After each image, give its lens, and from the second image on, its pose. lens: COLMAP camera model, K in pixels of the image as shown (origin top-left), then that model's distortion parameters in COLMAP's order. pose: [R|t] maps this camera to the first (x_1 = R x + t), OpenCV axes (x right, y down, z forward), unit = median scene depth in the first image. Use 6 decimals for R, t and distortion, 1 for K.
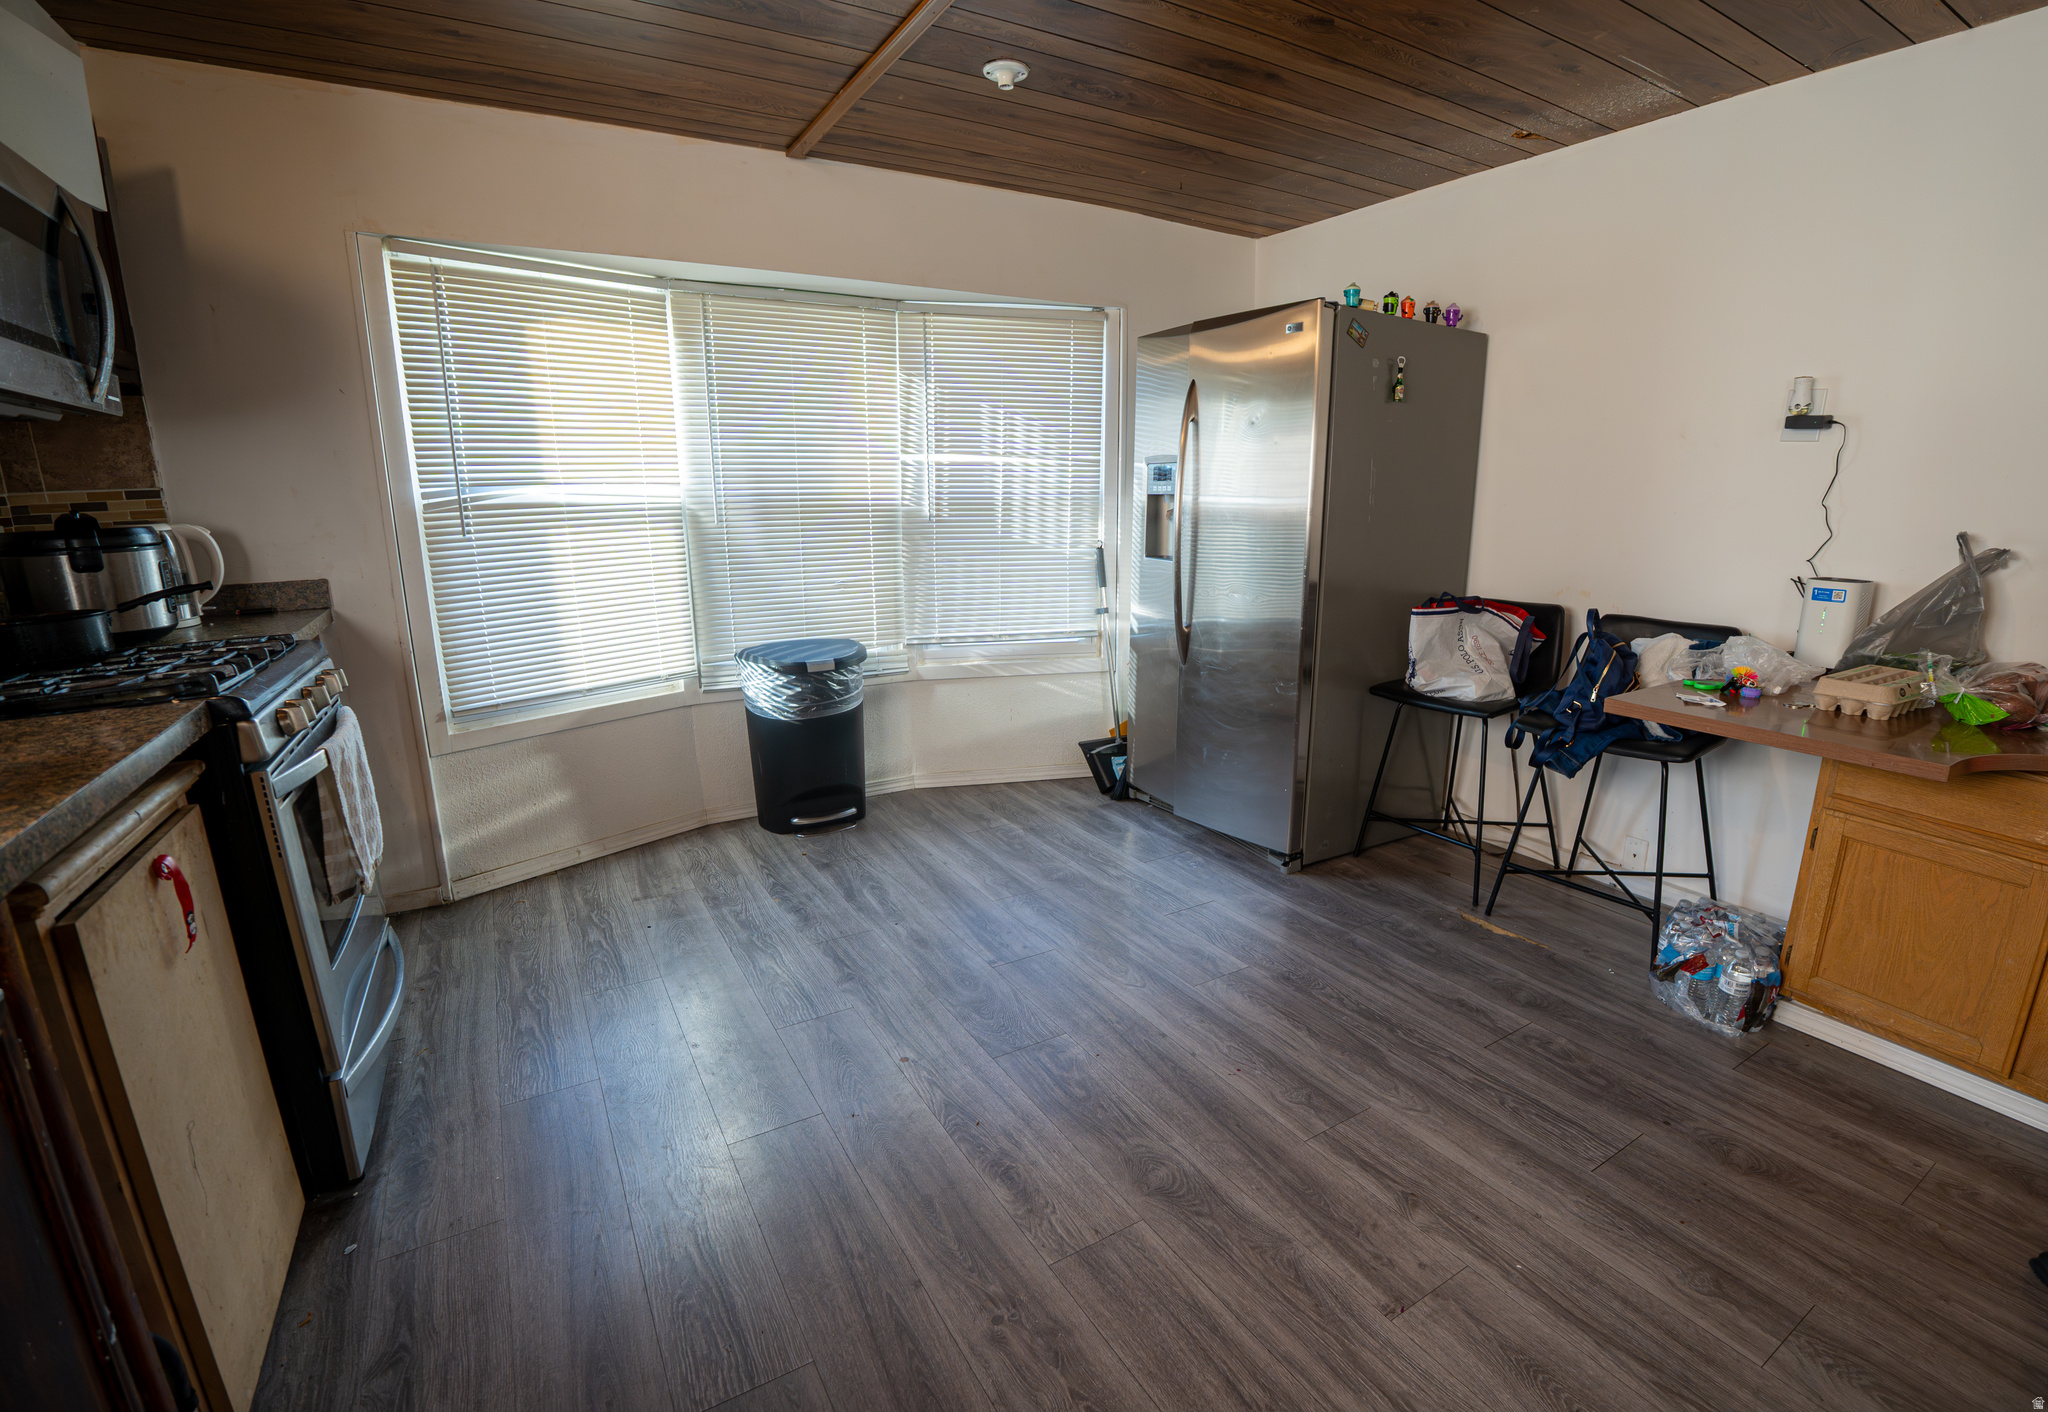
lens RADIAL K [[943.7, 0, 1035.7], [0, 943.7, 693.1], [0, 0, 1]] dist [-0.021851, -0.000010]
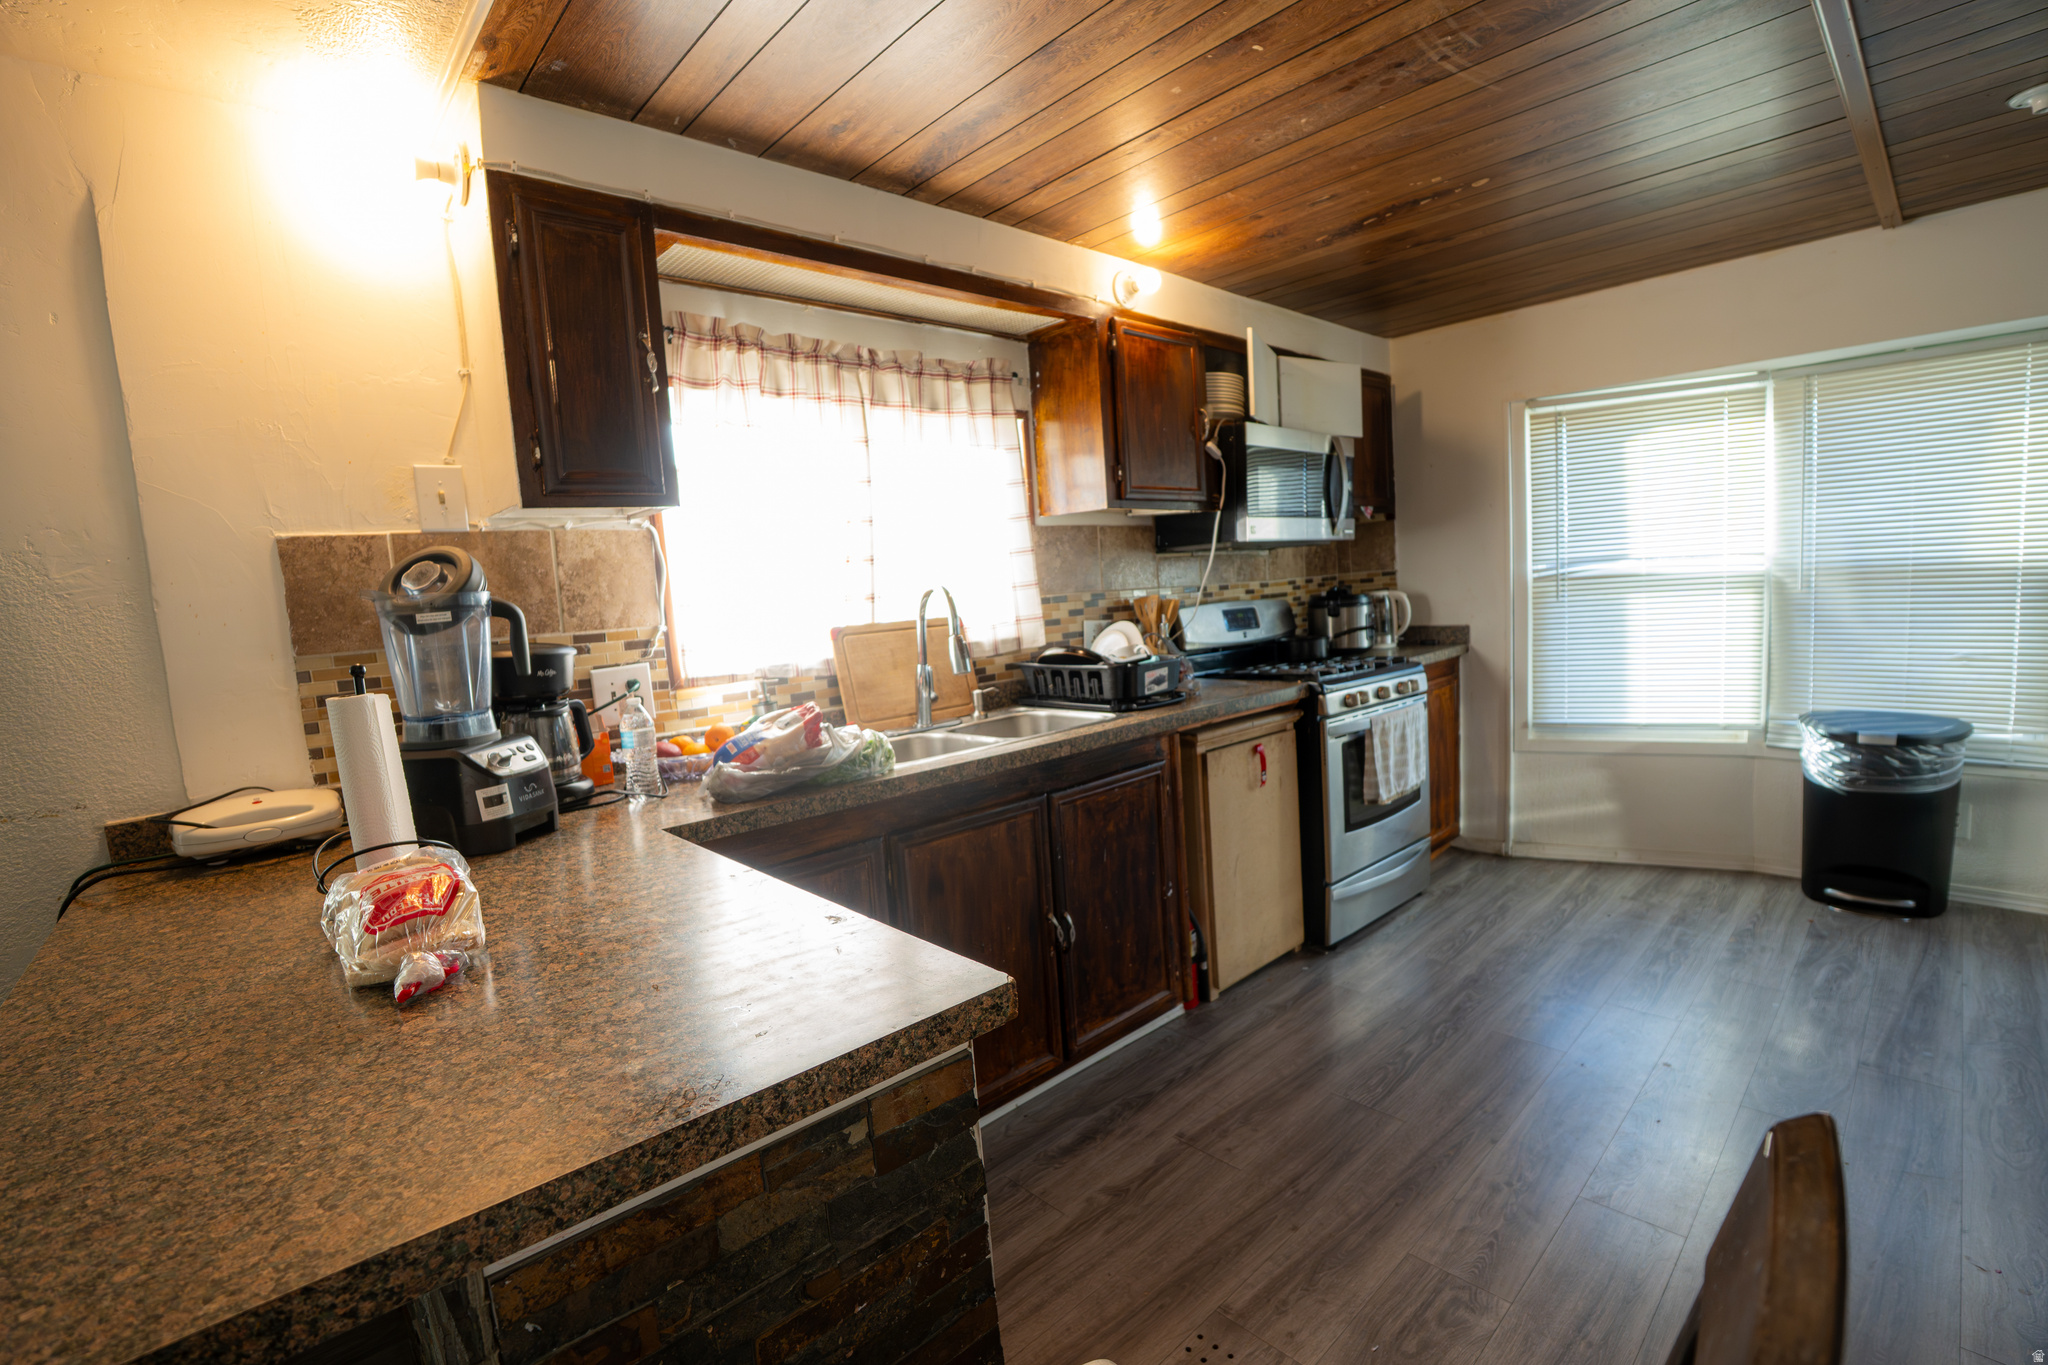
lens RADIAL K [[901.6, 0, 1039.7], [0, 901.6, 691.9], [0, 0, 1]] dist [-0.053839, 0.005233]
pose [[0.233792, 0.112351, -0.965774, 0.454129], [-0.149483, 0.985645, 0.078476, -0.018952], [0.960727, 0.126020, 0.247230, -0.040322]]
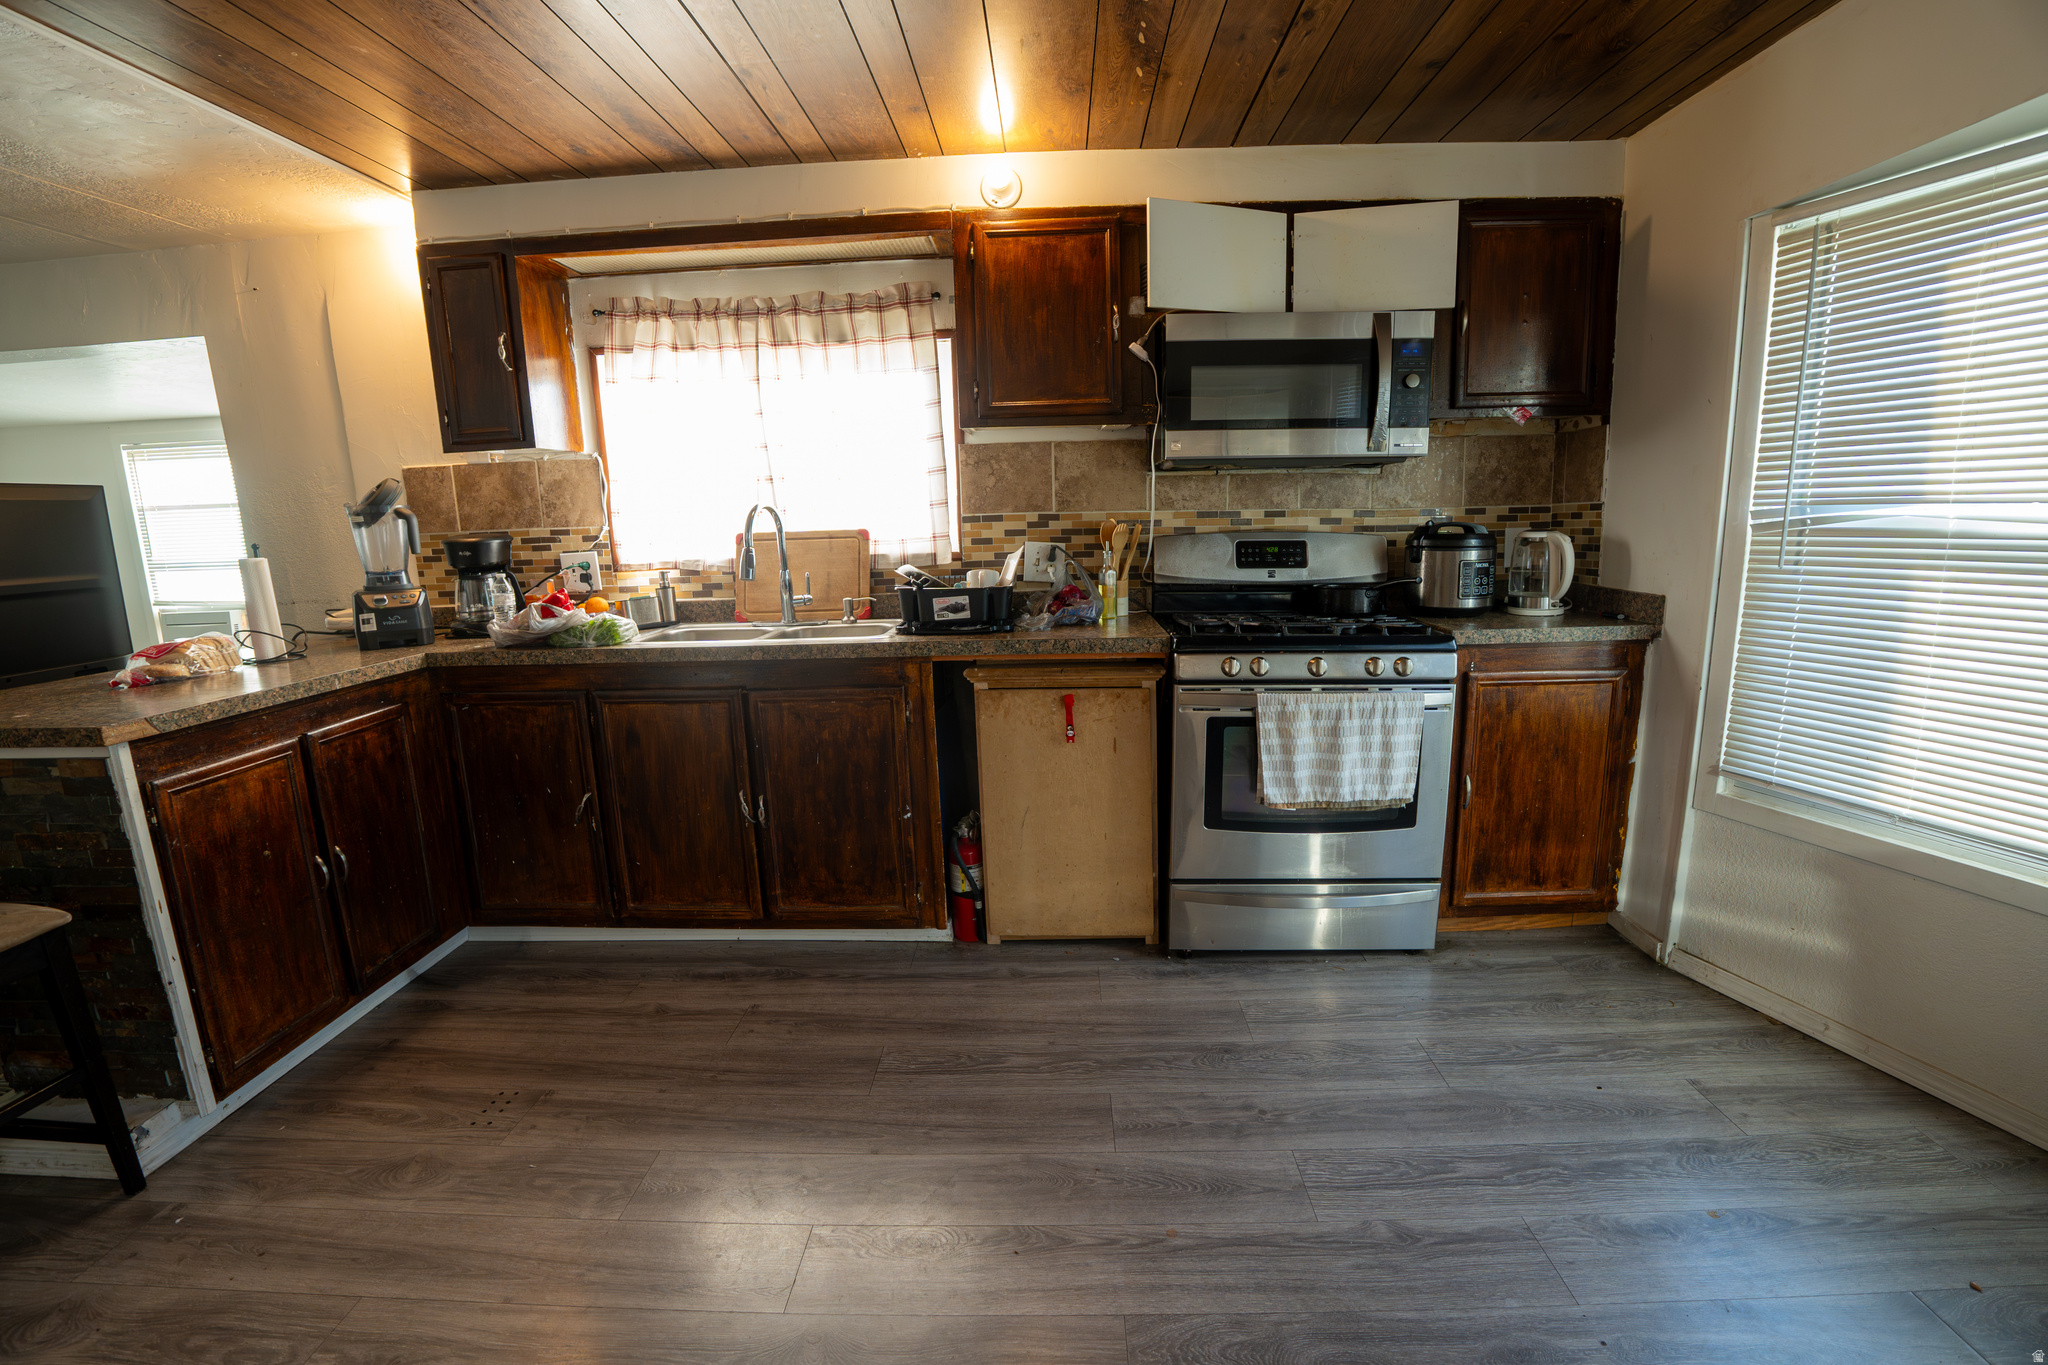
lens RADIAL K [[901.6, 0, 1033.7], [0, 901.6, 689.8], [0, 0, 1]] dist [-0.053839, 0.005233]
pose [[-0.520103, 0.192252, -0.832185, 0.322701], [-0.152736, 0.937697, 0.312085, -0.186567], [0.840336, 0.289421, -0.458335, 0.770538]]
